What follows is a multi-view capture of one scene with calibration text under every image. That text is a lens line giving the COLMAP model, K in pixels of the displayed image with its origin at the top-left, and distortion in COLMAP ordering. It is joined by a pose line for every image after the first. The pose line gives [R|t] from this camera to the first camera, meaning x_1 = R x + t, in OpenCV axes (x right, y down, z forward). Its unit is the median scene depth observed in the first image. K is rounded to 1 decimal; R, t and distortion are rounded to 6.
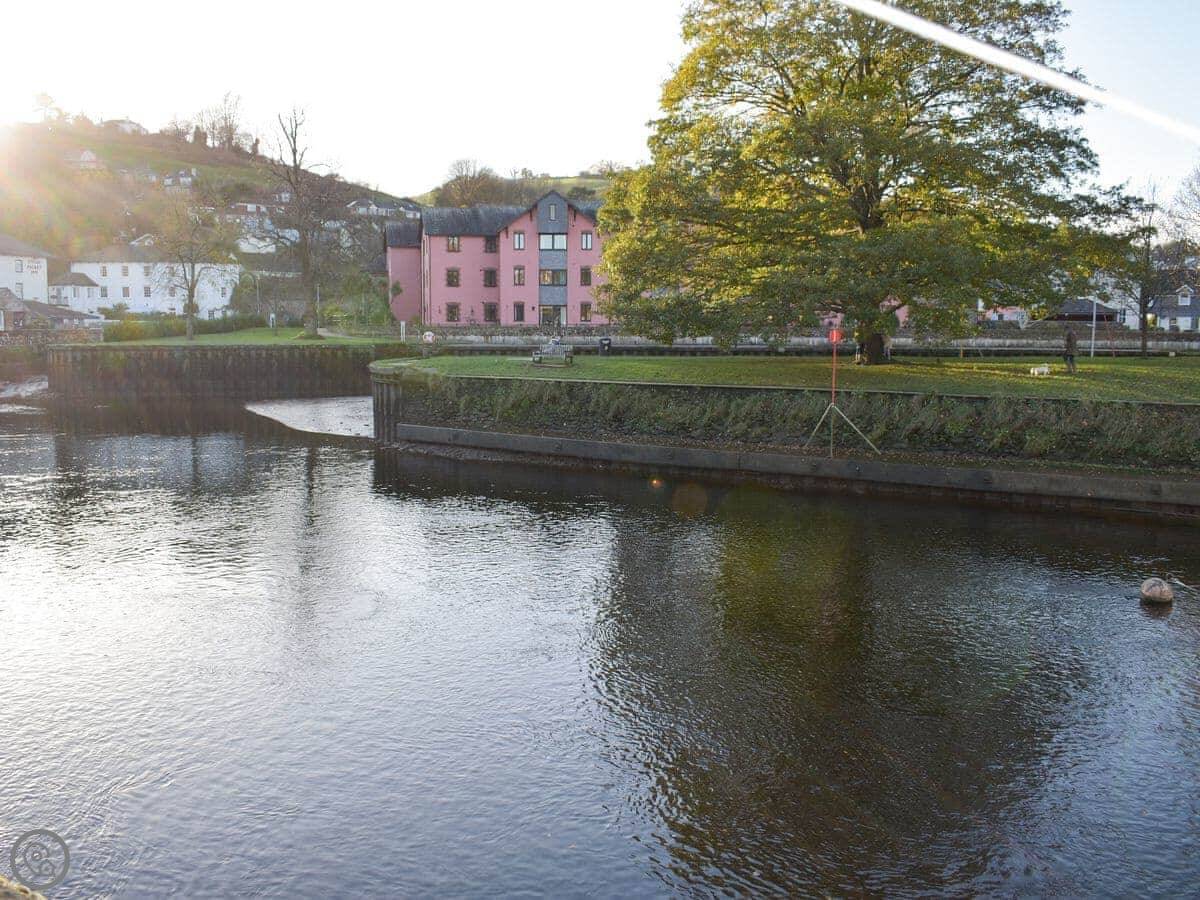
lens RADIAL K [[1103.7, 0, 600.0], [0, 1103.7, 450.0], [0, 0, 1]] dist [-0.069928, -0.001070]
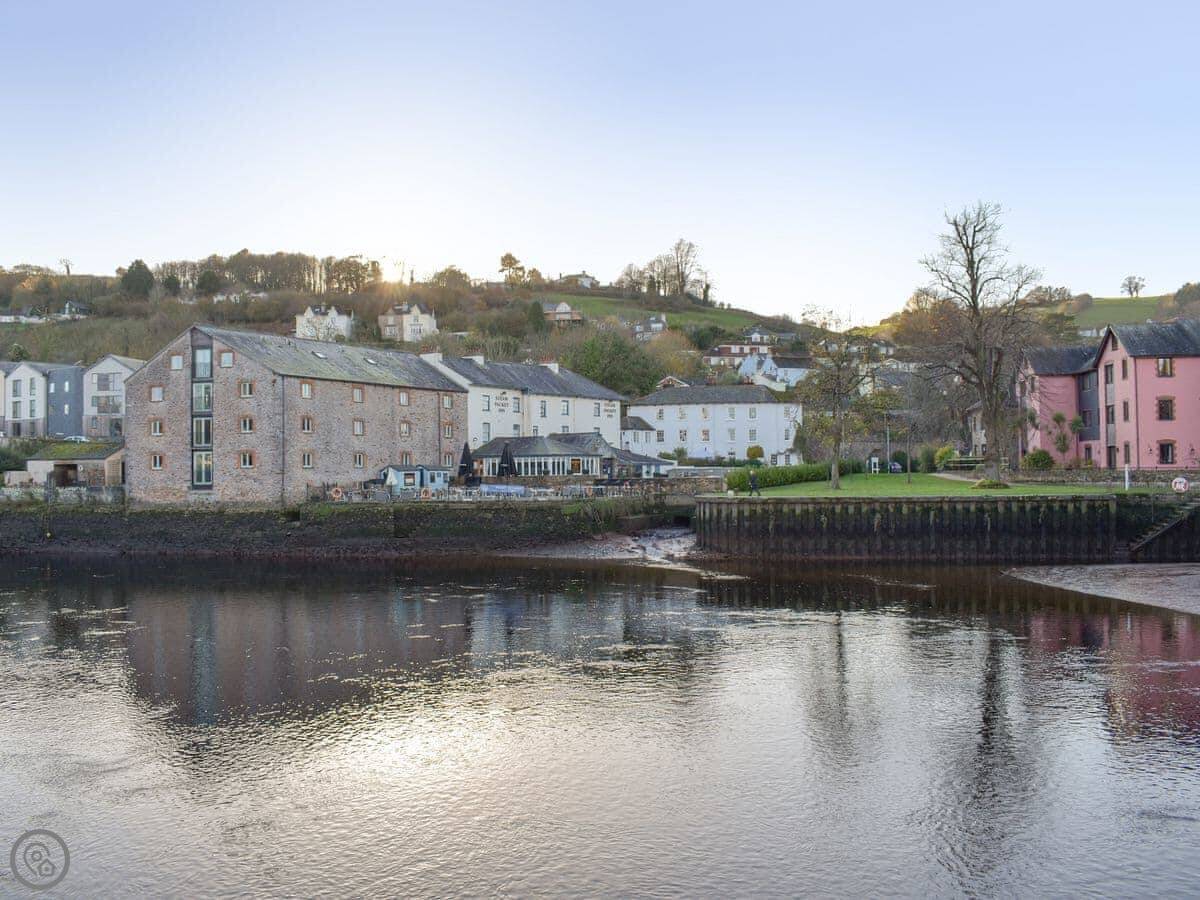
lens RADIAL K [[1103.7, 0, 600.0], [0, 1103.7, 450.0], [0, 0, 1]] dist [-0.069928, -0.001070]
pose [[0.938319, -0.020678, -0.345153, -0.182690], [-0.023309, 0.992157, -0.122806, -0.015985], [0.344985, 0.123276, 0.930477, 0.099984]]
